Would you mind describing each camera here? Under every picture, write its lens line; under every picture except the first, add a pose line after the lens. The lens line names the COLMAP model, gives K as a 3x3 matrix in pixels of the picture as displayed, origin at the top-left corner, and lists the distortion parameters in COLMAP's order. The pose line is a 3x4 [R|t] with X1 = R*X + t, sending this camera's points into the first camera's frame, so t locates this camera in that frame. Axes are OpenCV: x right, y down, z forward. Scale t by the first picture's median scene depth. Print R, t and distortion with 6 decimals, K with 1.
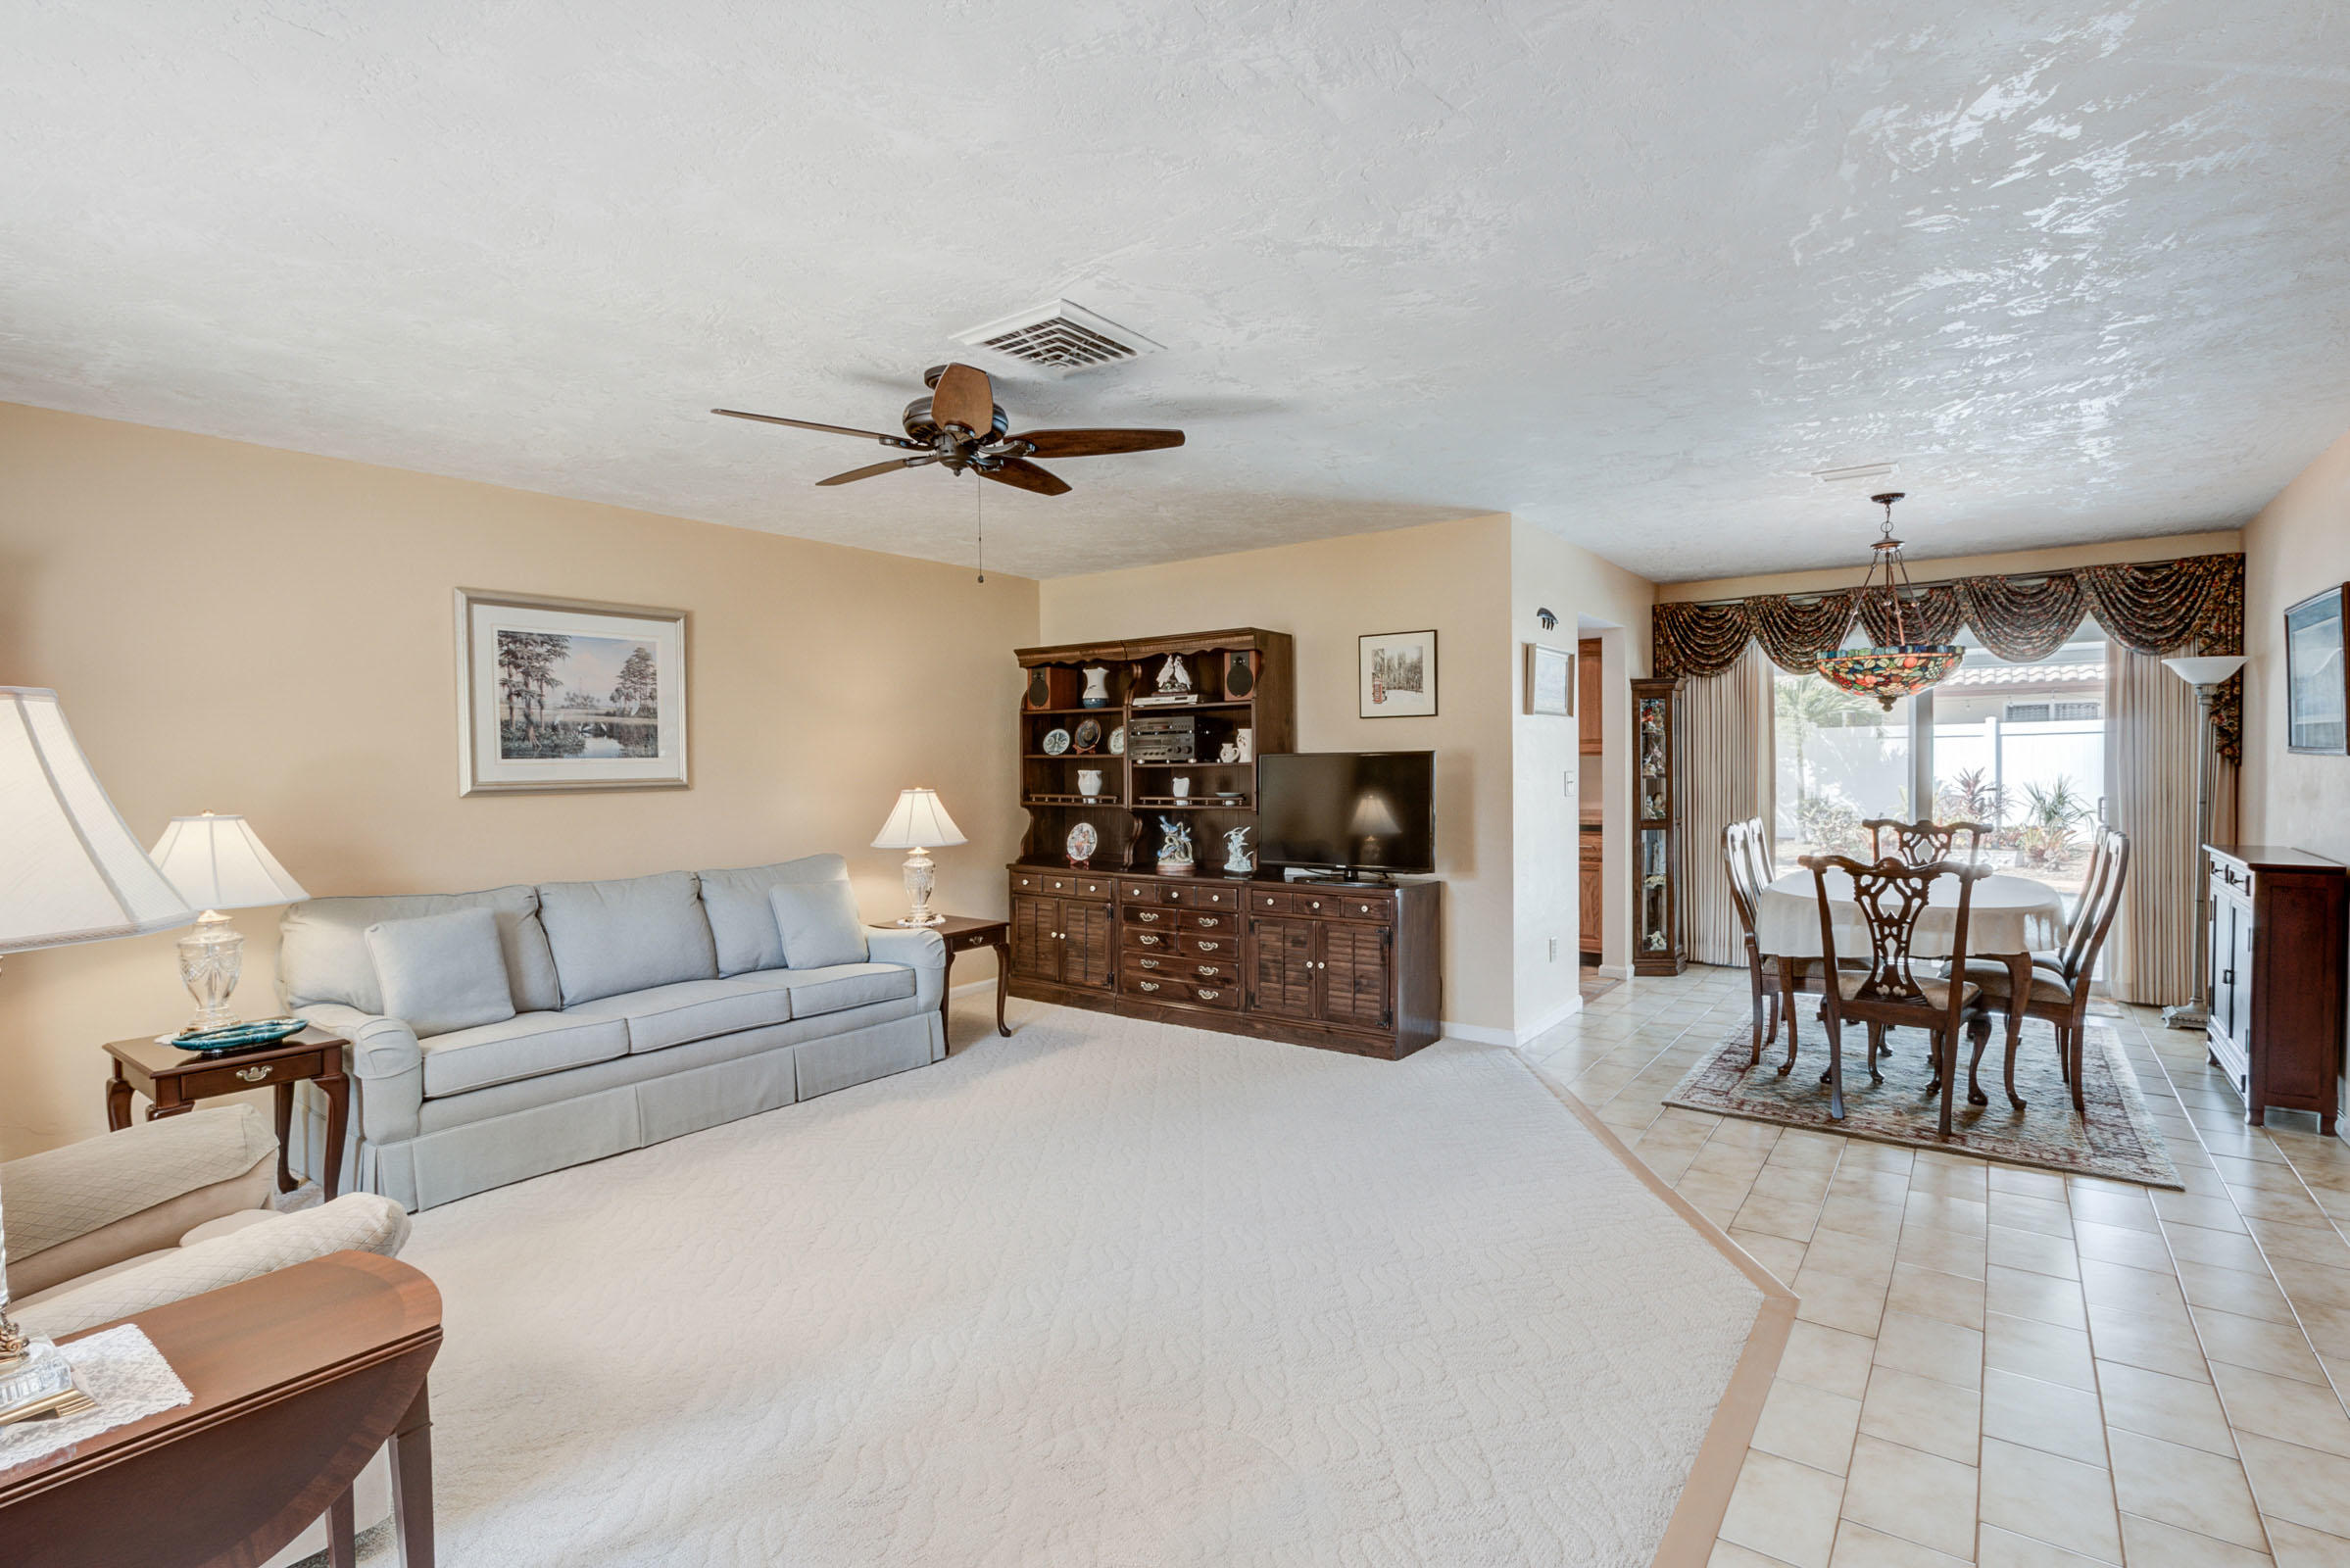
lens RADIAL K [[1116.2, 0, 1201.1], [0, 1116.2, 789.6], [0, 0, 1]] dist [-0.017703, 0.007180]
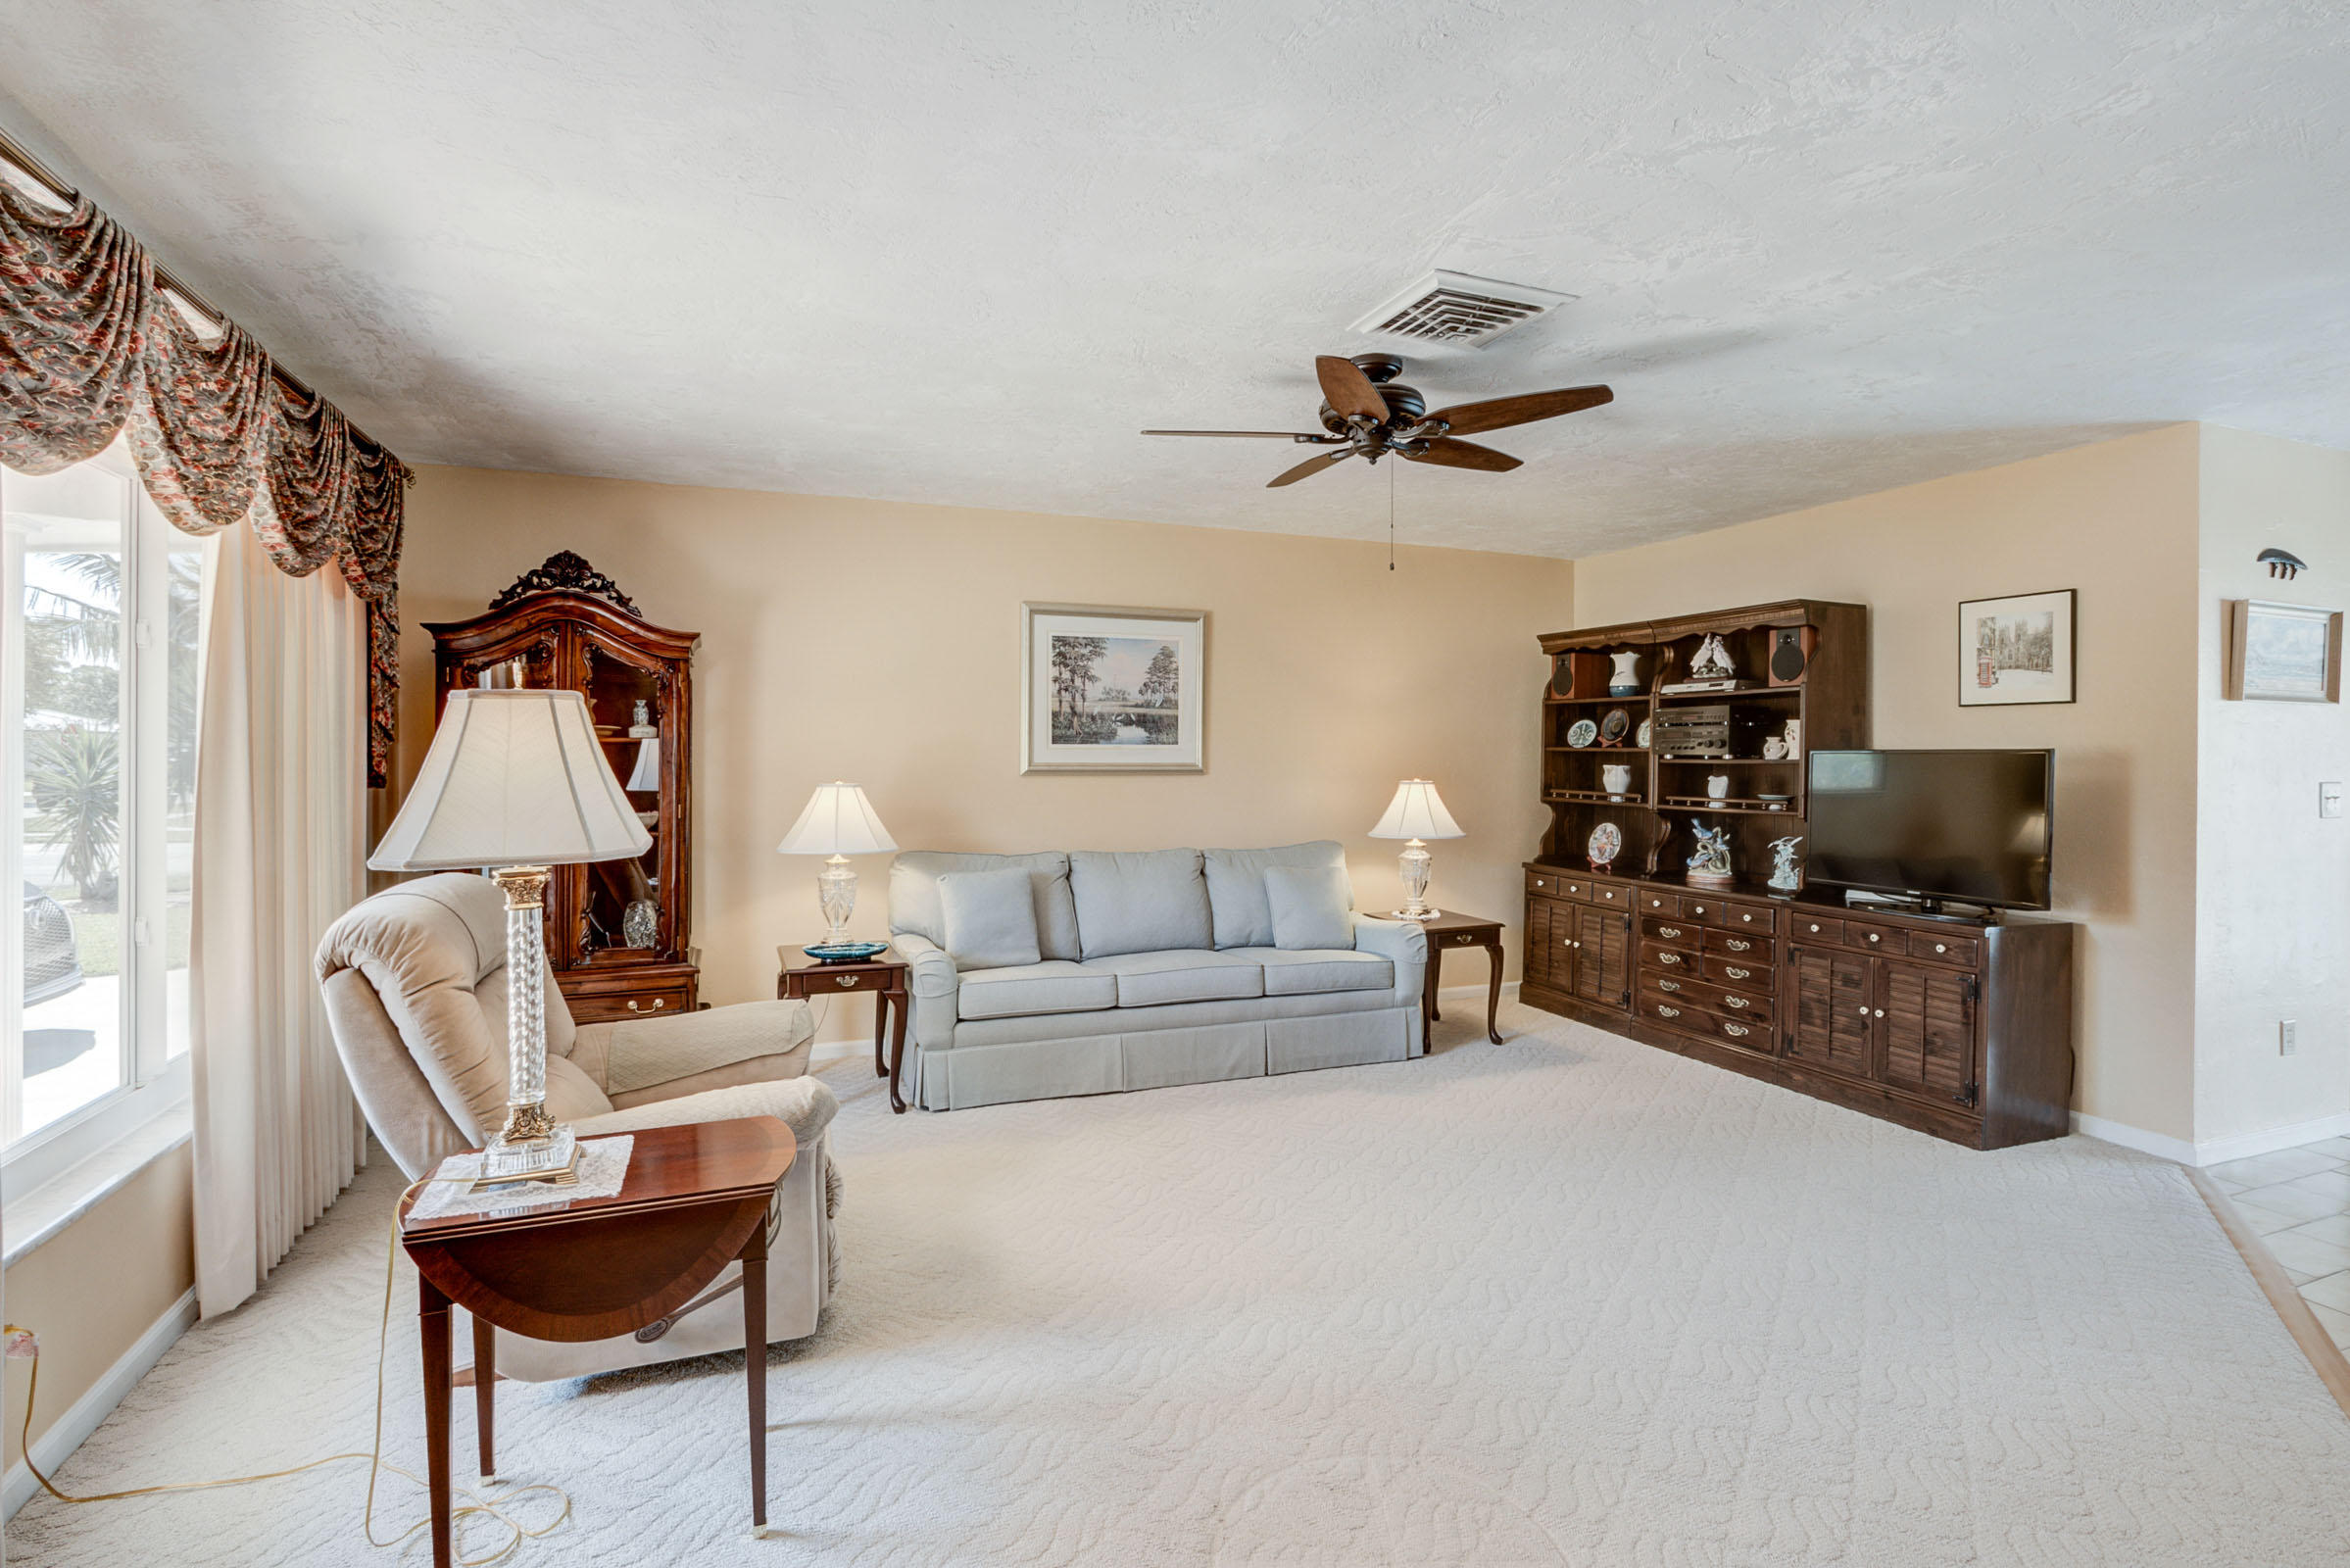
lens RADIAL K [[1141.0, 0, 1185.1], [0, 1141.0, 760.1], [0, 0, 1]] dist [-0.017797, 0.008440]
pose [[0.846688, 0.019854, -0.531718, 0.121188], [-0.029921, 0.999499, -0.010325, -0.001793], [0.531247, 0.024652, 0.846858, 0.038463]]
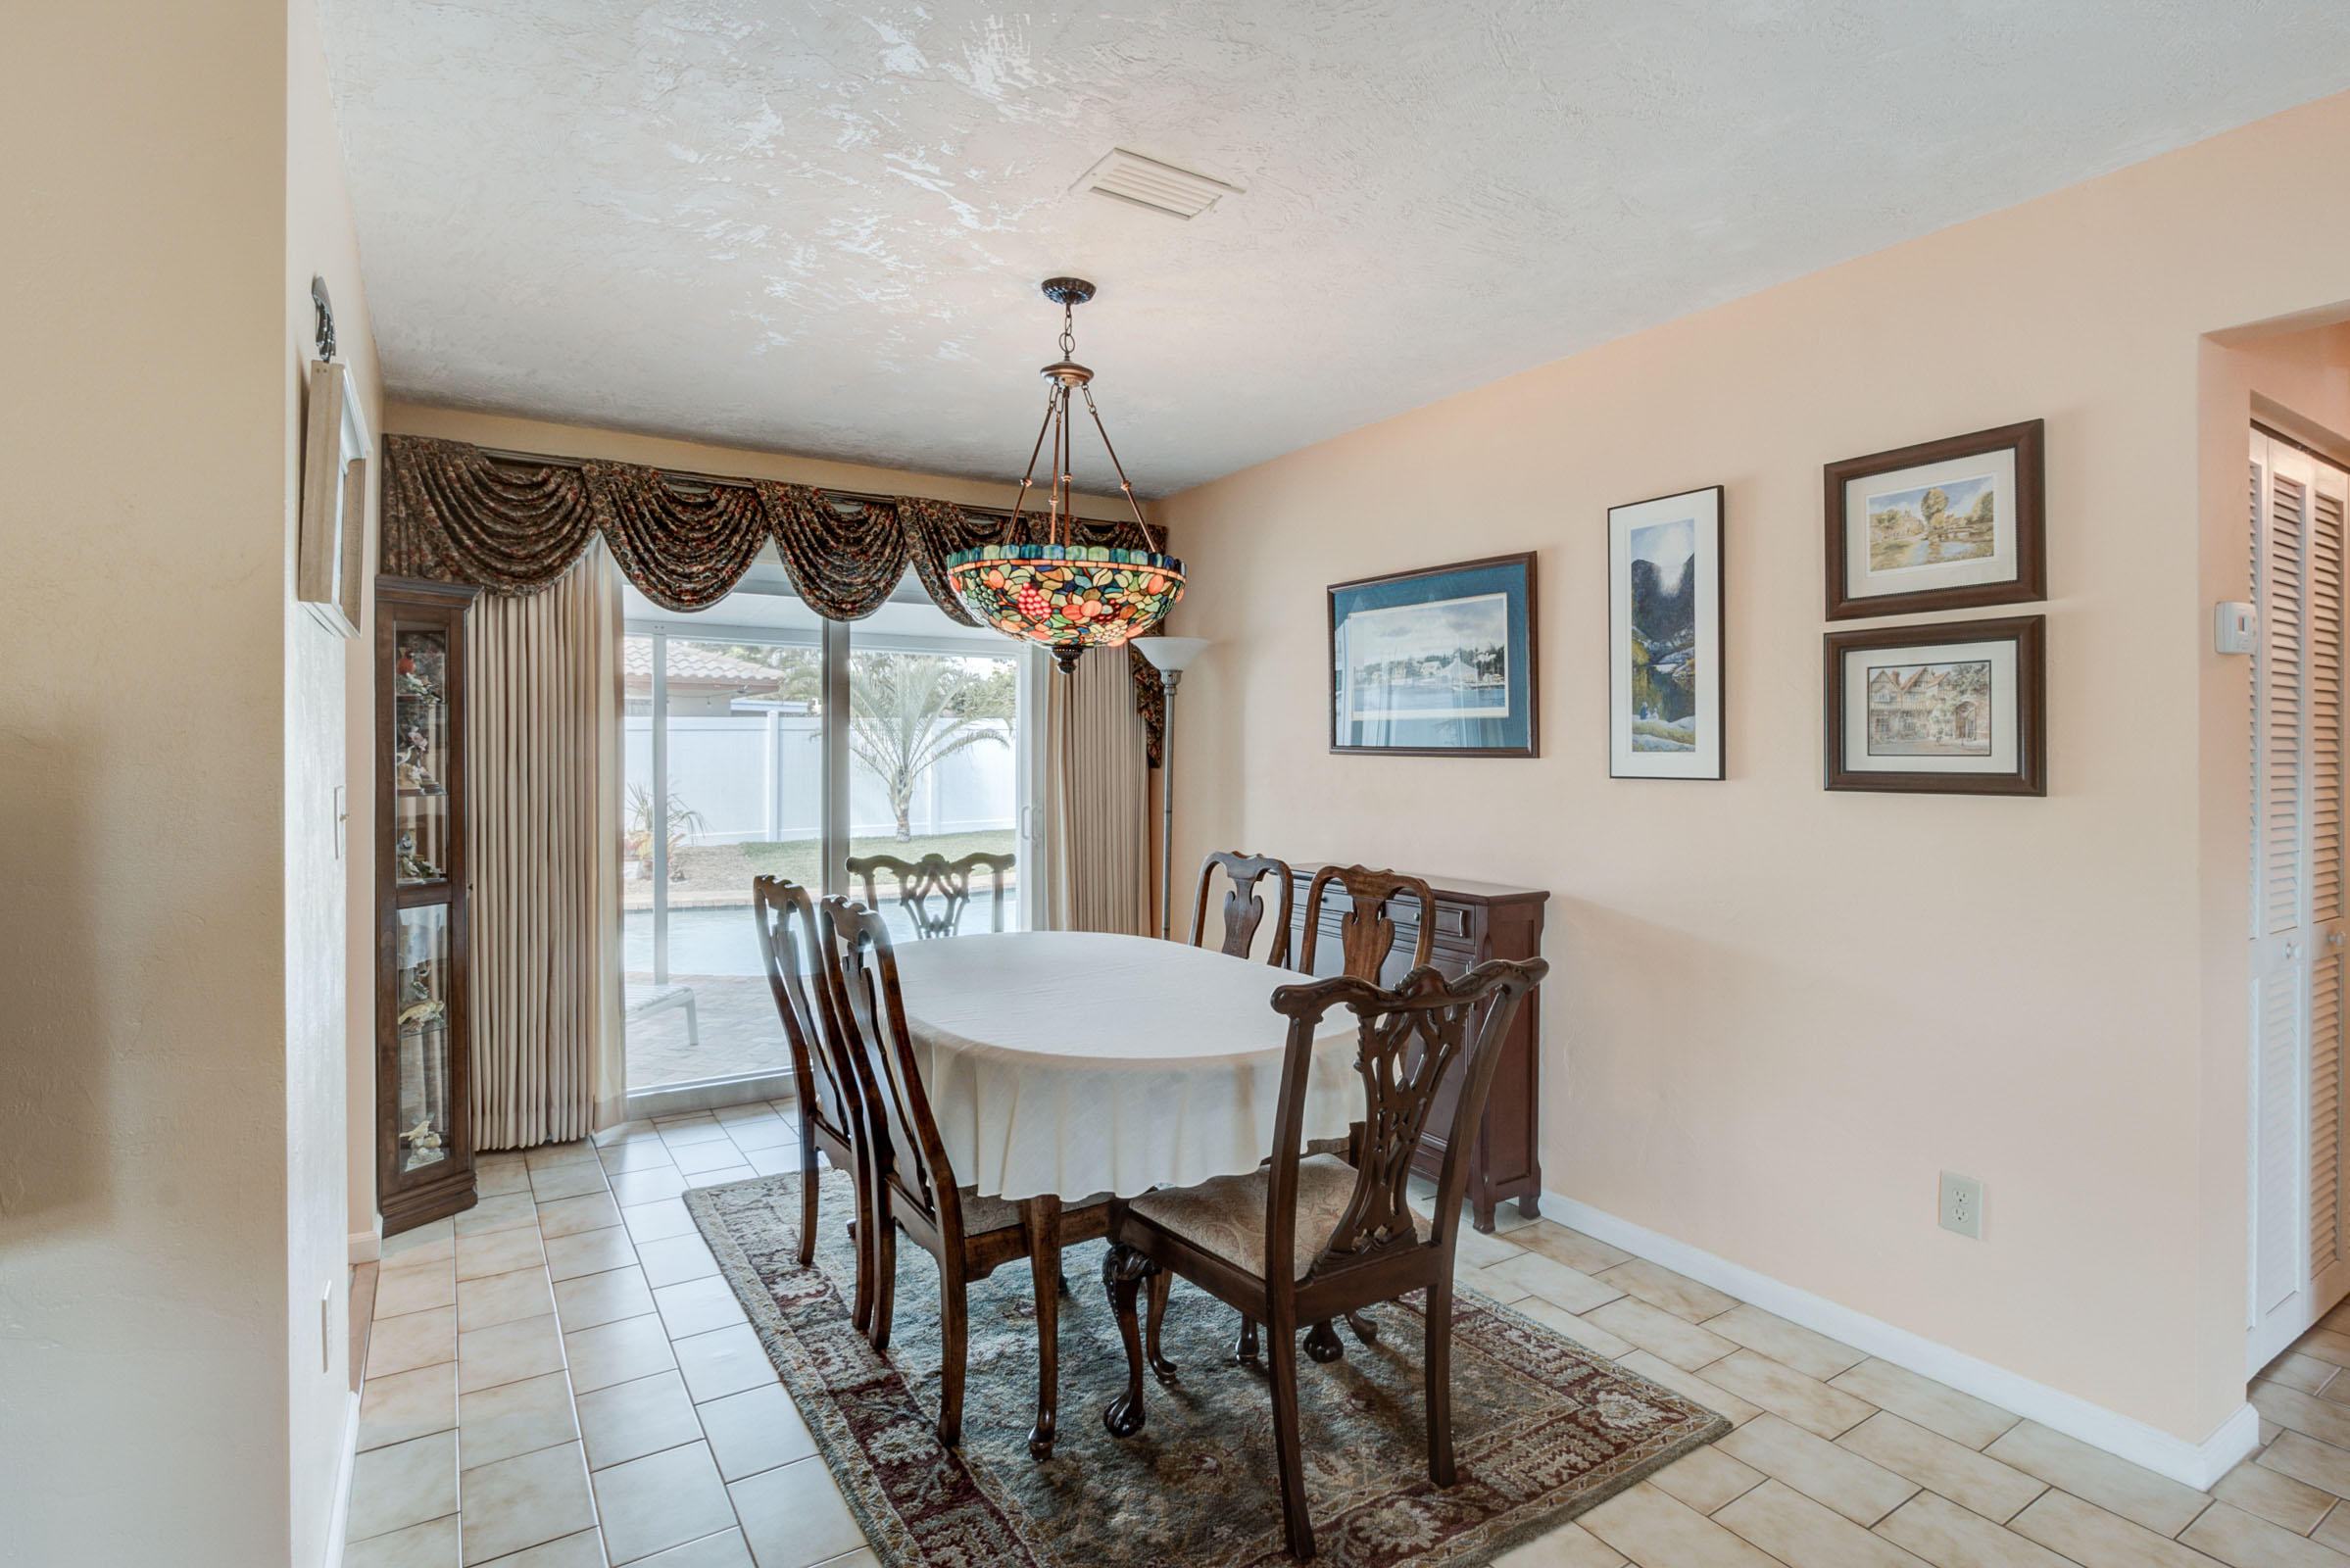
lens RADIAL K [[1141.0, 0, 1185.1], [0, 1141.0, 760.1], [0, 0, 1]] dist [-0.017797, 0.008440]
pose [[0.352666, 0.004423, 0.935739, 0.103654], [0.018814, 0.999753, -0.011816, -0.018520], [-0.935560, 0.021772, 0.352496, 0.733991]]
